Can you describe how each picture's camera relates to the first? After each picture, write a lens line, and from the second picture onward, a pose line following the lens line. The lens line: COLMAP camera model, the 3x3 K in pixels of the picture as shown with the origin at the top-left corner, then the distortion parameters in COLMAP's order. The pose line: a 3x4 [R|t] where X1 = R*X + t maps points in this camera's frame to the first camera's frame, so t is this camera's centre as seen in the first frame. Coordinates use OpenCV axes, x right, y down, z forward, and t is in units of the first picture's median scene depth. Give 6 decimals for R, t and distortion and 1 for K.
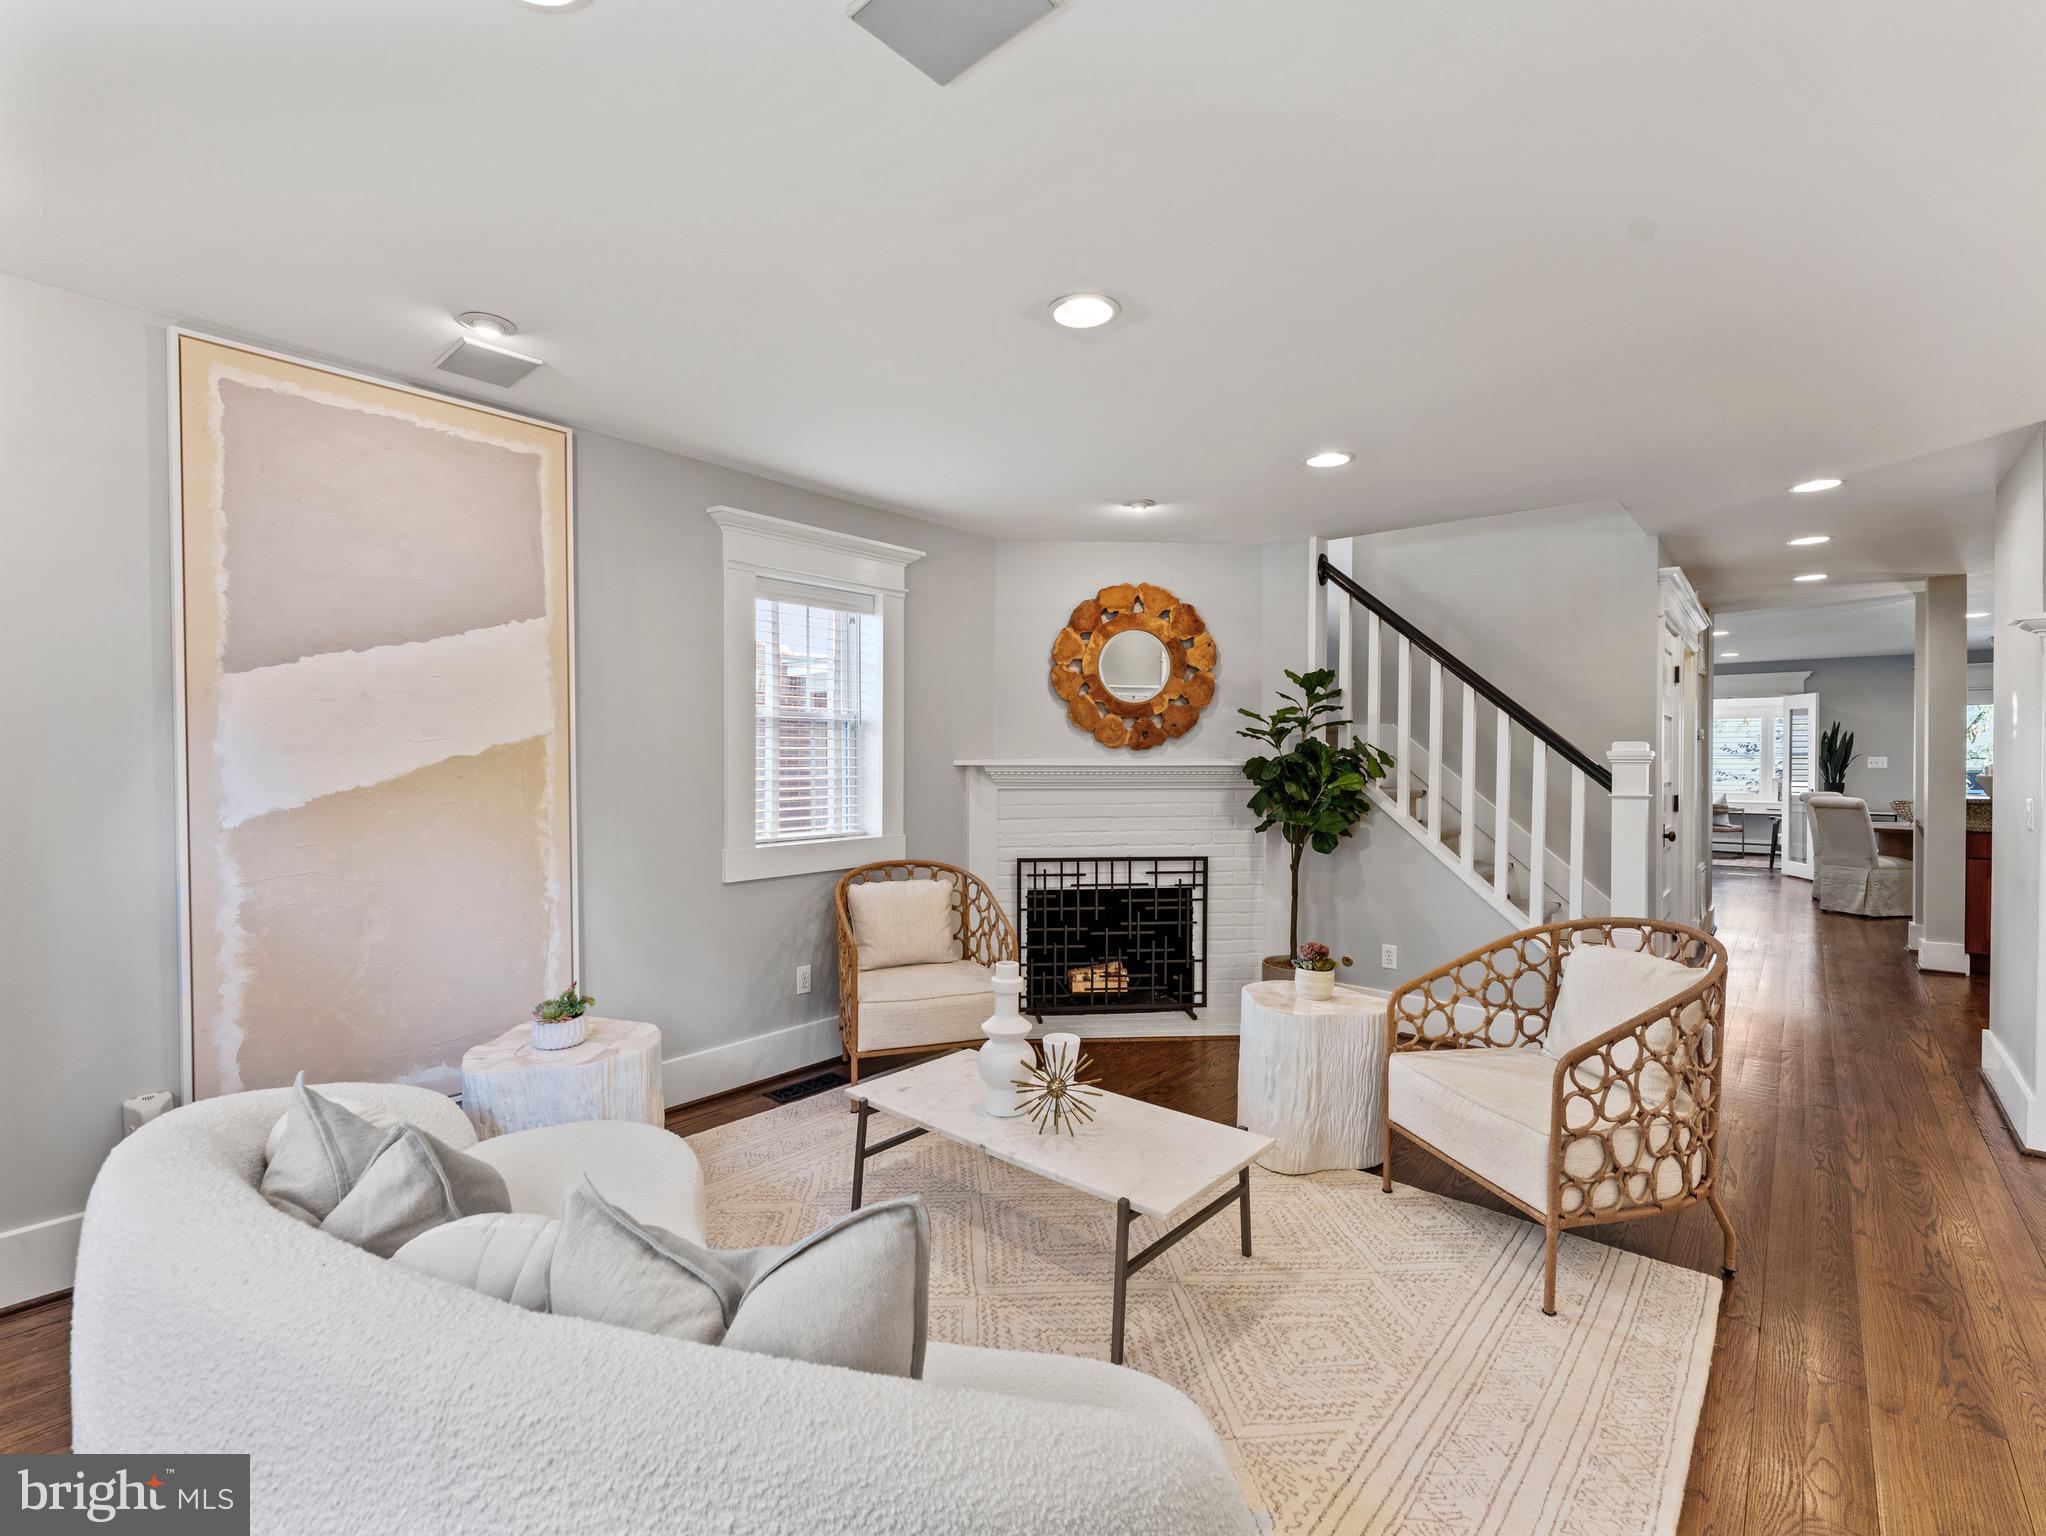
lens RADIAL K [[925.3, 0, 1033.9], [0, 925.3, 762.0], [0, 0, 1]] dist [-0.003547, -0.017079]
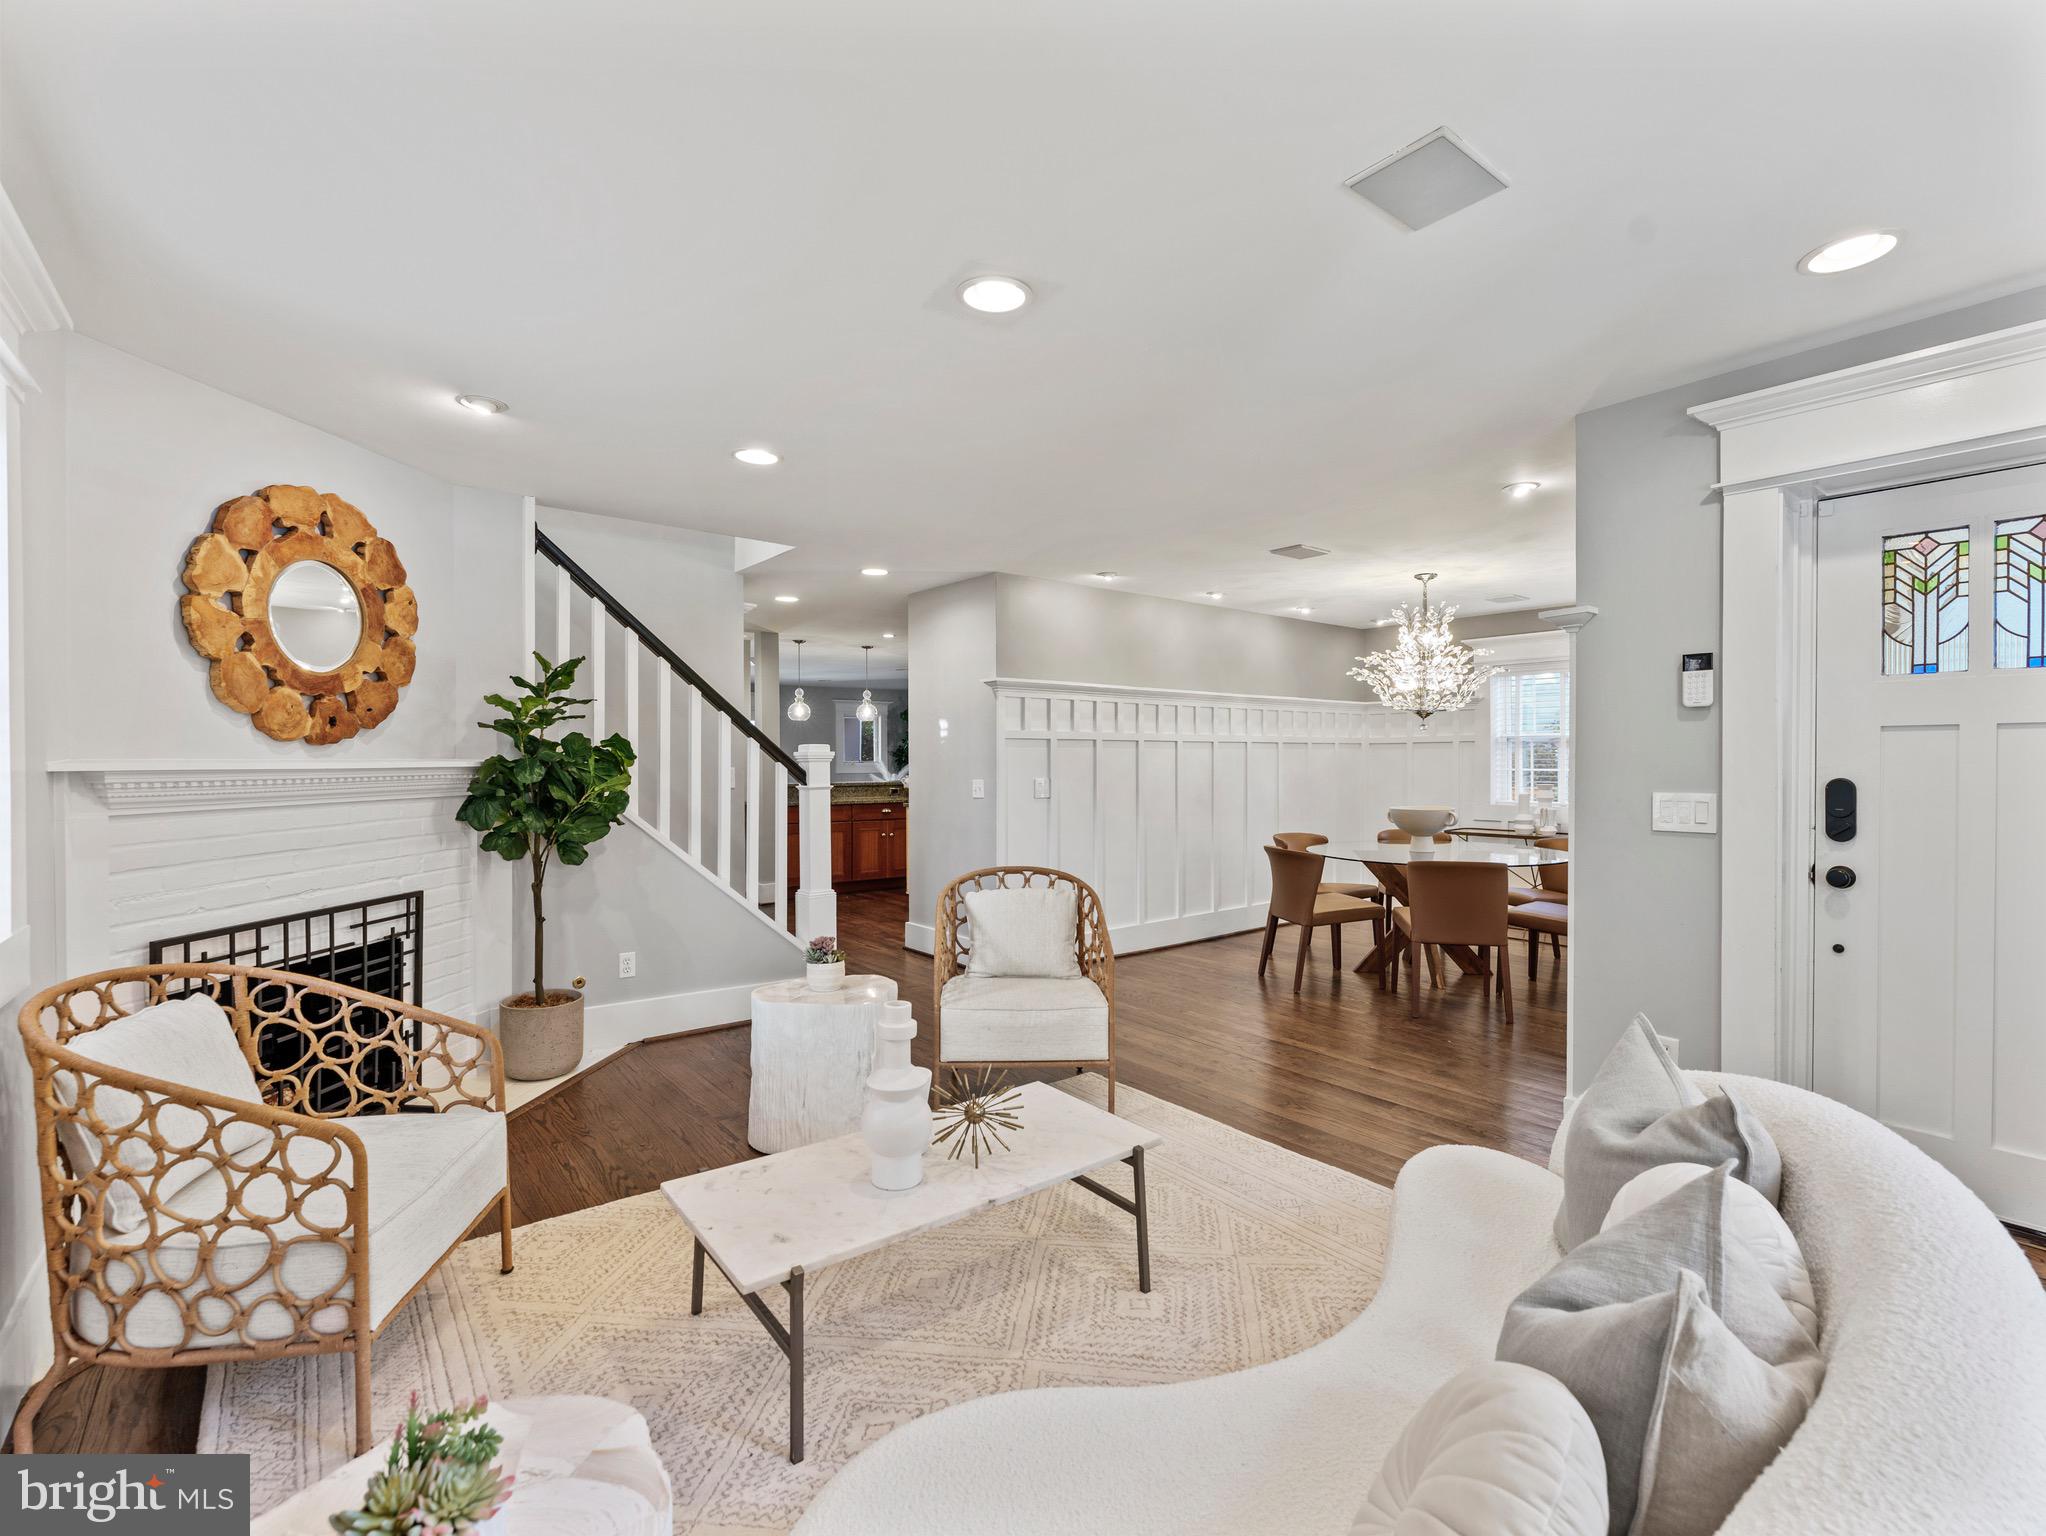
lens RADIAL K [[925.3, 0, 1033.9], [0, 925.3, 762.0], [0, 0, 1]] dist [-0.003547, -0.017079]
pose [[0.183649, -0.005708, 0.982975, -0.442893], [-0.001397, 0.999981, 0.006067, -0.005260], [-0.982991, -0.002488, 0.183638, 0.387584]]
